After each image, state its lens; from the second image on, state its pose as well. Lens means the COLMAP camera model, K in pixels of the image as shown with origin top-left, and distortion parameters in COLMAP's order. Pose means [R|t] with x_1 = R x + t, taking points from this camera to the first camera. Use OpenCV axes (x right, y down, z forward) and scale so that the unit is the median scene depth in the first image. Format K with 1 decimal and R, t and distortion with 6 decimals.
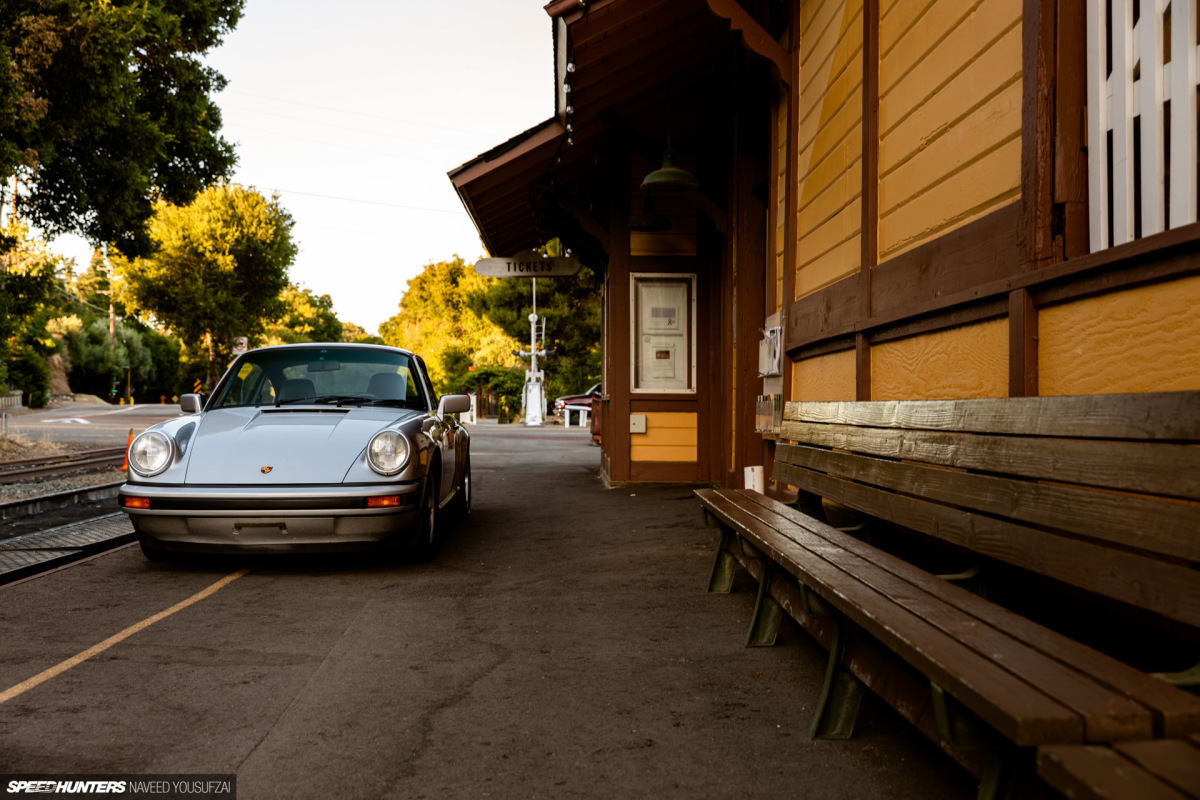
lens RADIAL K [[1394.2, 0, 569.4], [0, 1394.2, 398.2], [0, 0, 1]] dist [-0.005470, 0.003738]
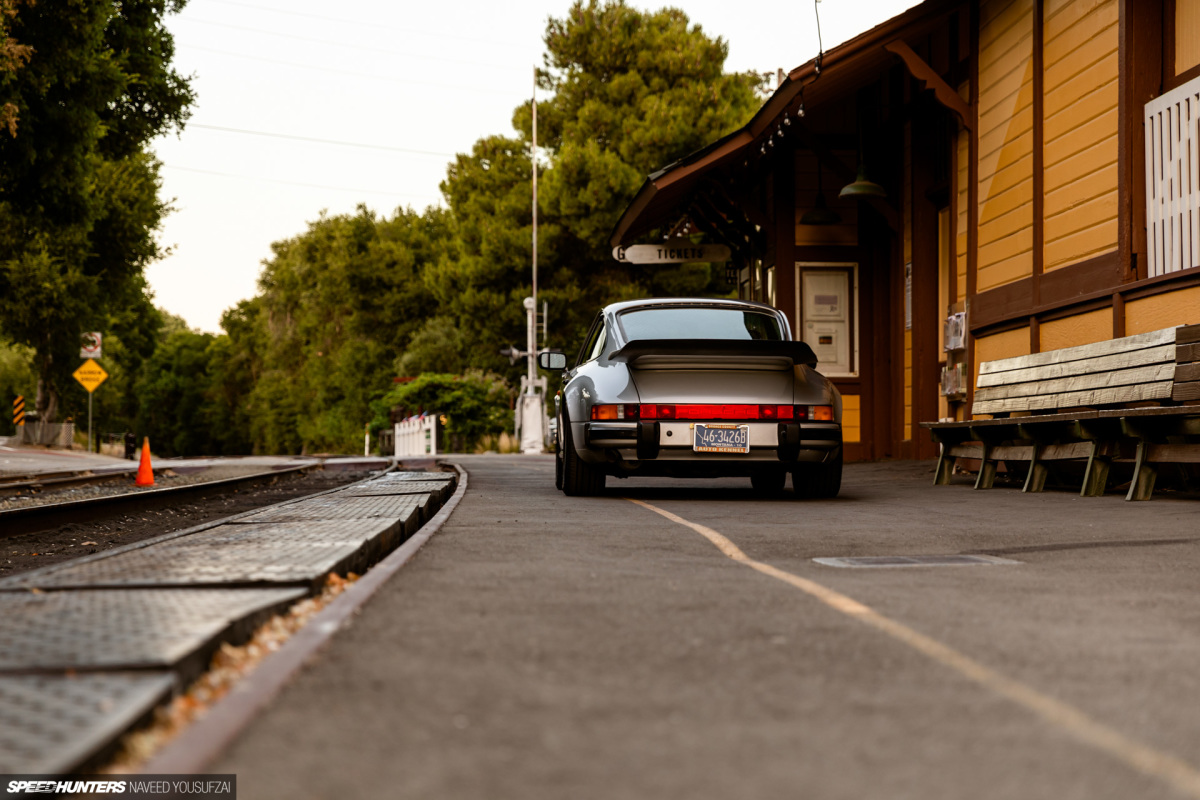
lens RADIAL K [[2348.9, 0, 604.1], [0, 2348.9, 433.5], [0, 0, 1]] dist [0.054650, 0.066630]
pose [[0.998694, -0.009109, 0.050279, -0.106252], [0.009155, 0.999958, -0.000685, 0.021668], [-0.050270, 0.001145, 0.998735, -0.422933]]
